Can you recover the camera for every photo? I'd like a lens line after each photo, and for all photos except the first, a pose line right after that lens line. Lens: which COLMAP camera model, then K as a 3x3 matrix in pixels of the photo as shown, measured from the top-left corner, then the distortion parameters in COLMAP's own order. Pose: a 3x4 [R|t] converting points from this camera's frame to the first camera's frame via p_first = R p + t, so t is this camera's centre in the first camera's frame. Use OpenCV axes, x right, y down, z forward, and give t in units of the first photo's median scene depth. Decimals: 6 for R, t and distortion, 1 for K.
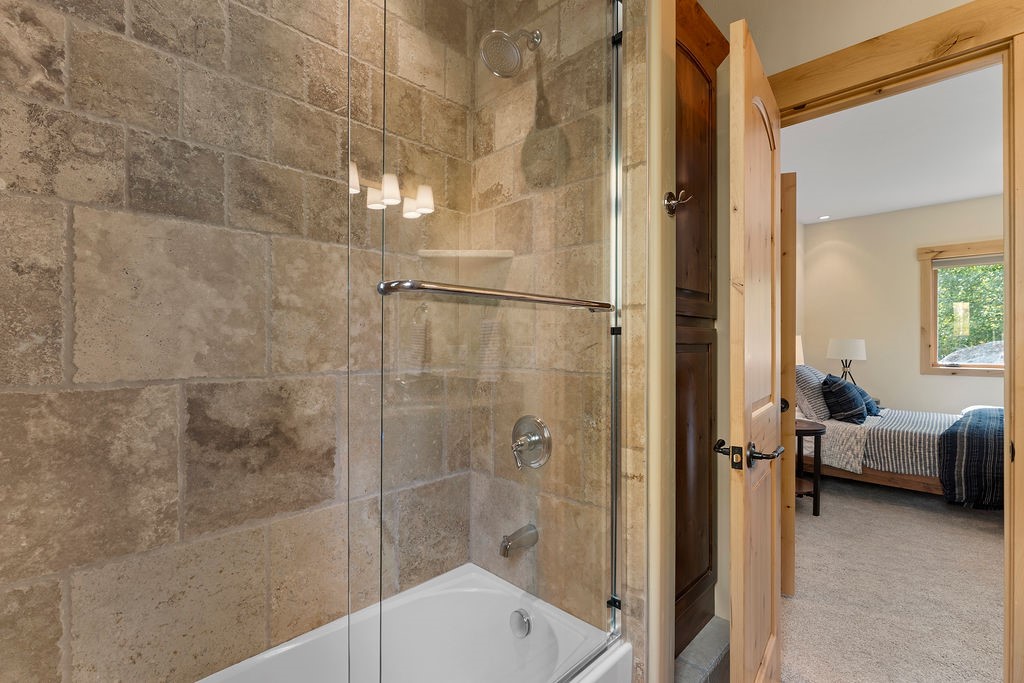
lens RADIAL K [[455.7, 0, 512.0], [0, 455.7, 341.5], [0, 0, 1]] dist [0.000524, 0.000060]
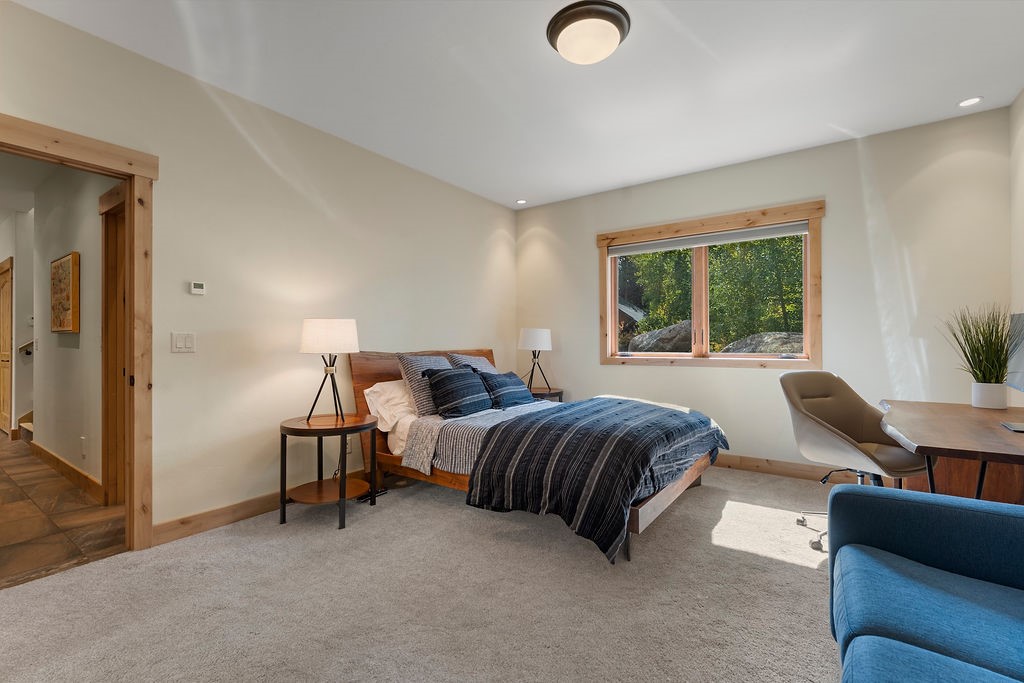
lens RADIAL K [[455.7, 0, 512.0], [0, 455.7, 341.5], [0, 0, 1]] dist [0.000524, 0.000060]
pose [[0.987416, -0.006407, 0.158015, 0.780143], [0.006341, 0.999979, 0.000923, 0.029392], [-0.158017, 0.000091, 0.987436, 0.096868]]
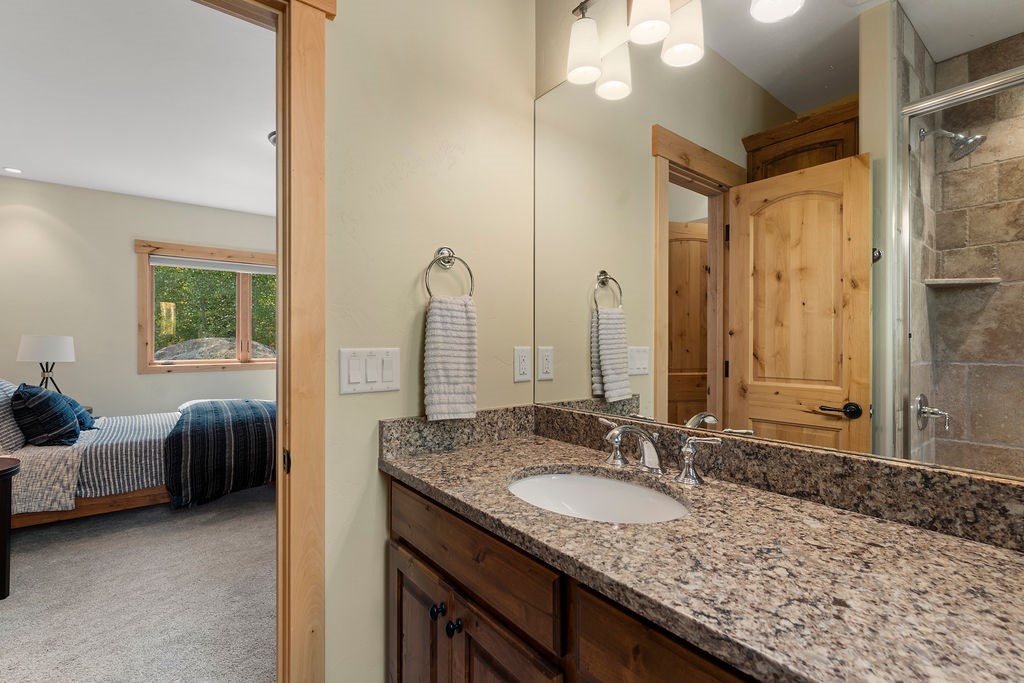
lens RADIAL K [[455.7, 0, 512.0], [0, 455.7, 341.5], [0, 0, 1]] dist [0.000524, 0.000060]
pose [[0.131158, -0.000694, 0.991361, 0.091071], [-0.005086, 0.999986, 0.001373, -0.000924], [-0.991348, -0.005222, 0.131152, 0.155501]]
